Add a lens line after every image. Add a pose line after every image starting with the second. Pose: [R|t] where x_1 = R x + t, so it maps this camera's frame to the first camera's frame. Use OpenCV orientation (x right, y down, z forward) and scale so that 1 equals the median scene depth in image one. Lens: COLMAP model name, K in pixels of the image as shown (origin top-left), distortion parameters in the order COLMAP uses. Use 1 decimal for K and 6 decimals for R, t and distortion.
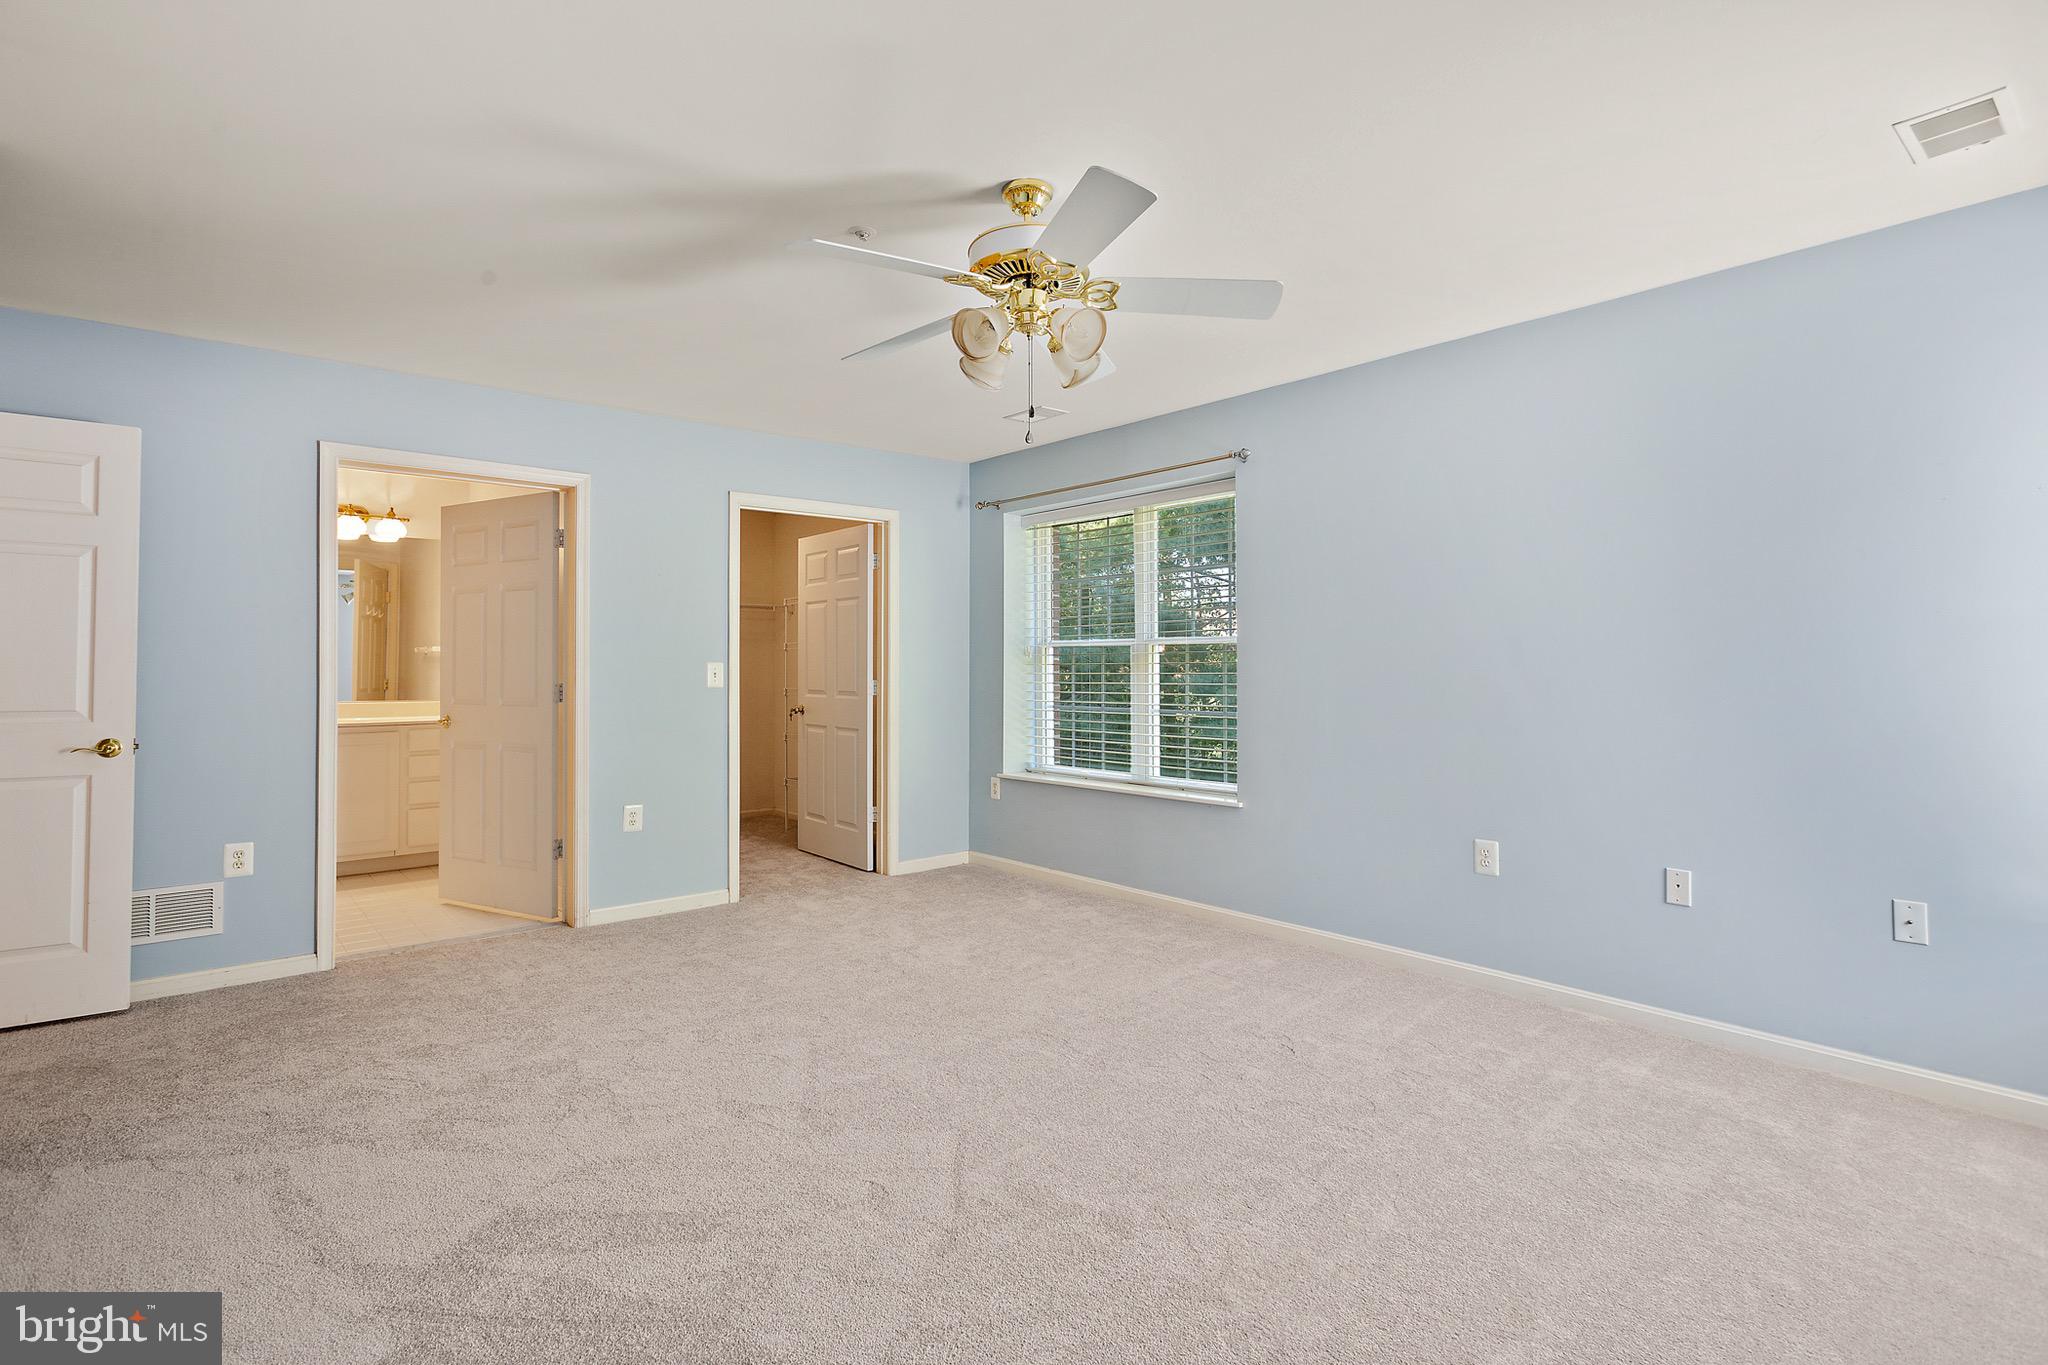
lens RADIAL K [[977.4, 0, 1027.5], [0, 977.4, 686.5], [0, 0, 1]] dist [0.003225, 0.001066]
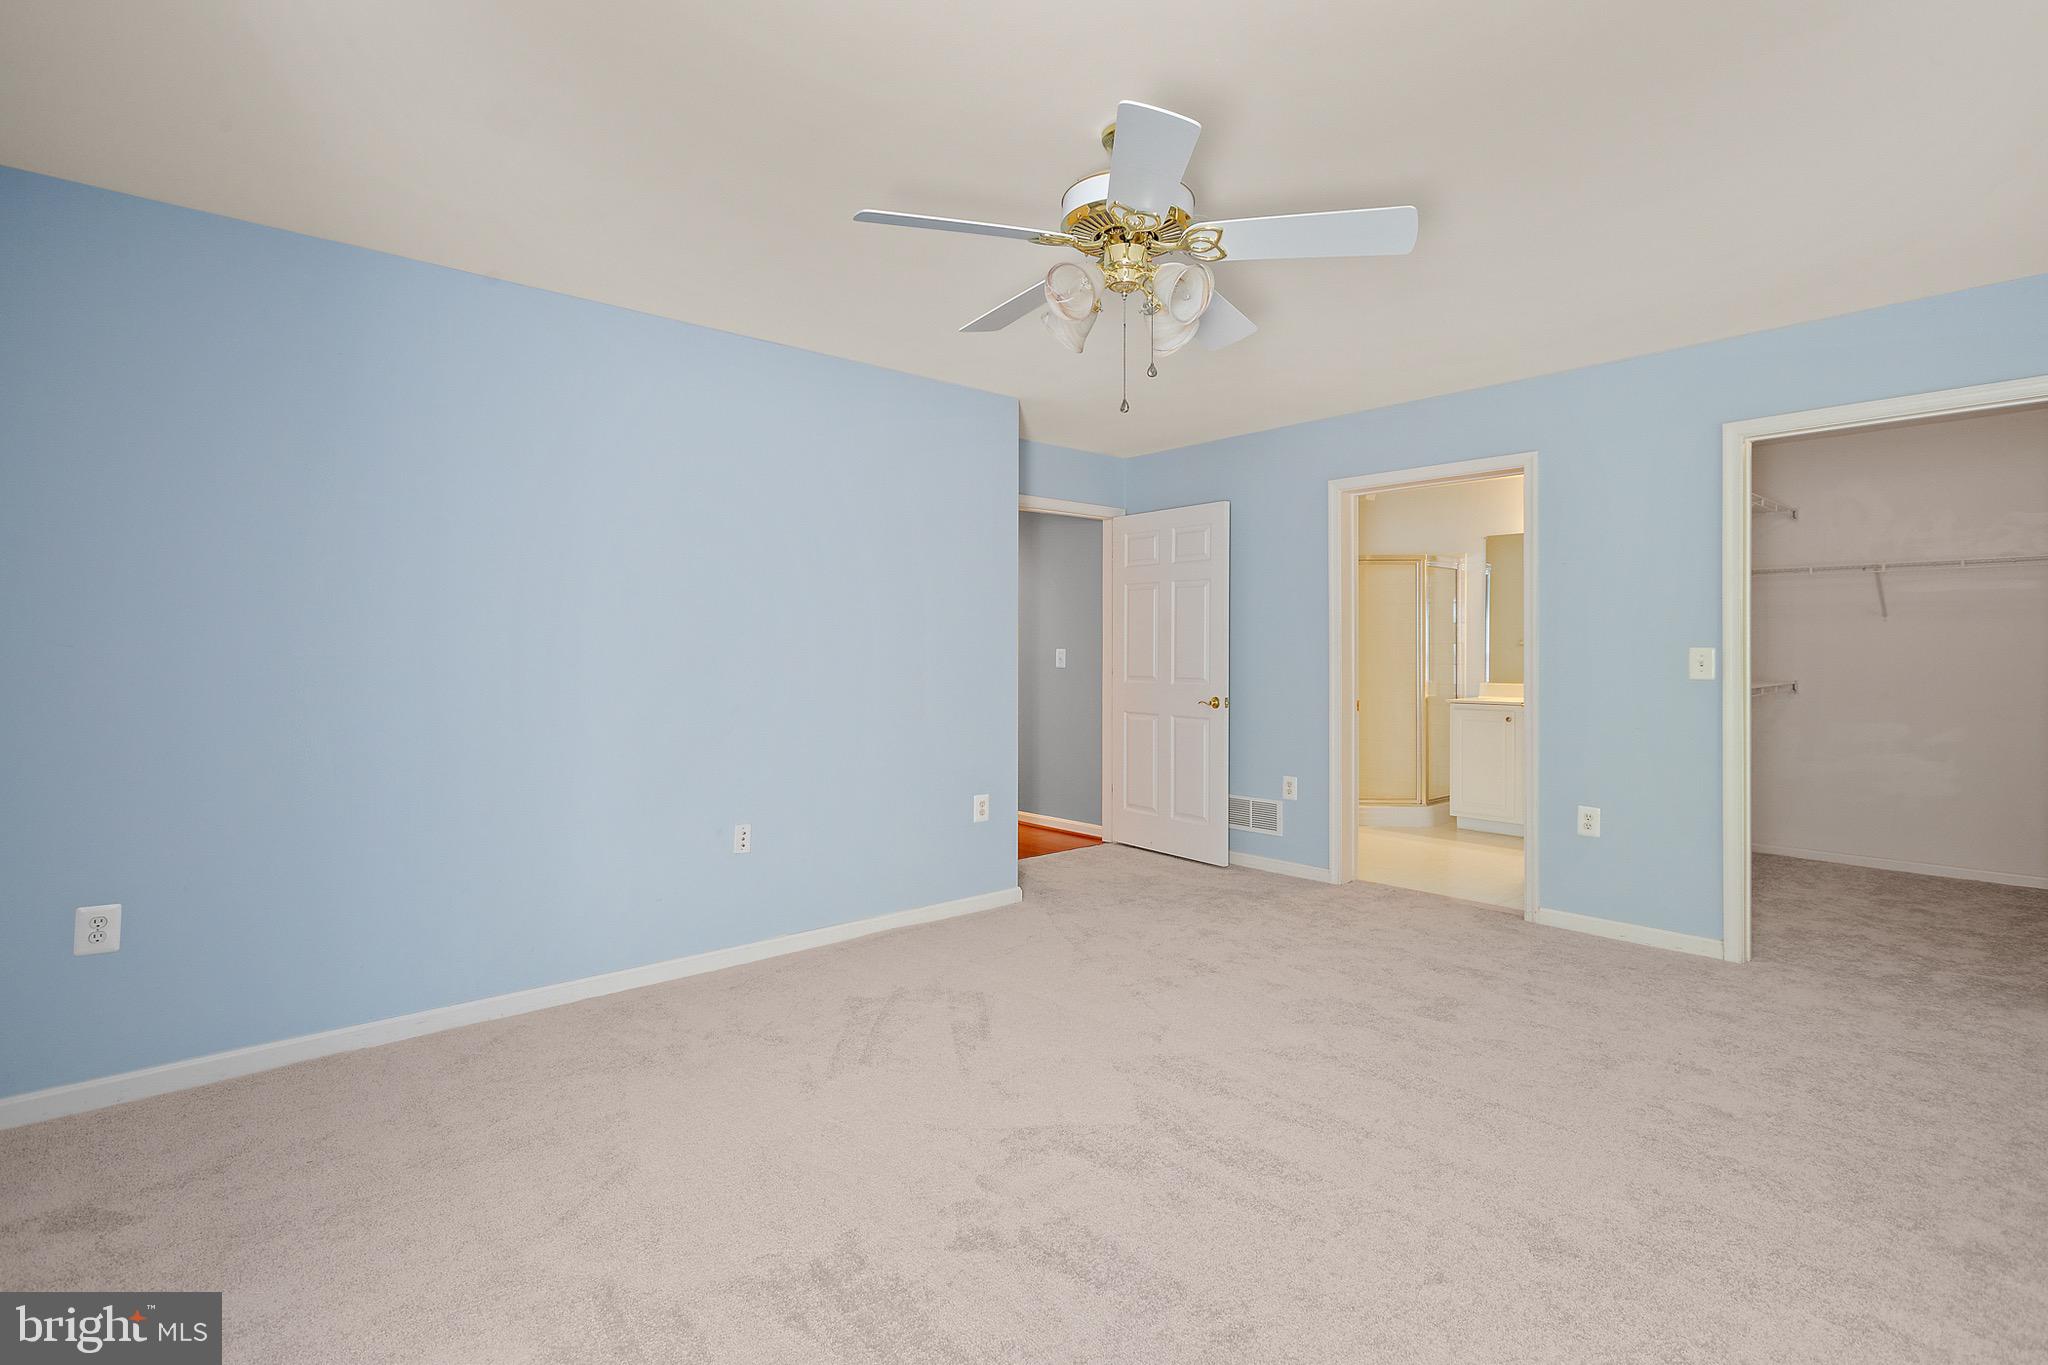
lens RADIAL K [[977.4, 0, 1027.5], [0, 977.4, 686.5], [0, 0, 1]] dist [0.003225, 0.001066]
pose [[0.039489, 0.034878, -0.998611, 0.590277], [-0.024574, 0.999122, 0.033924, -0.009317], [0.998918, 0.023200, 0.040312, 0.558952]]
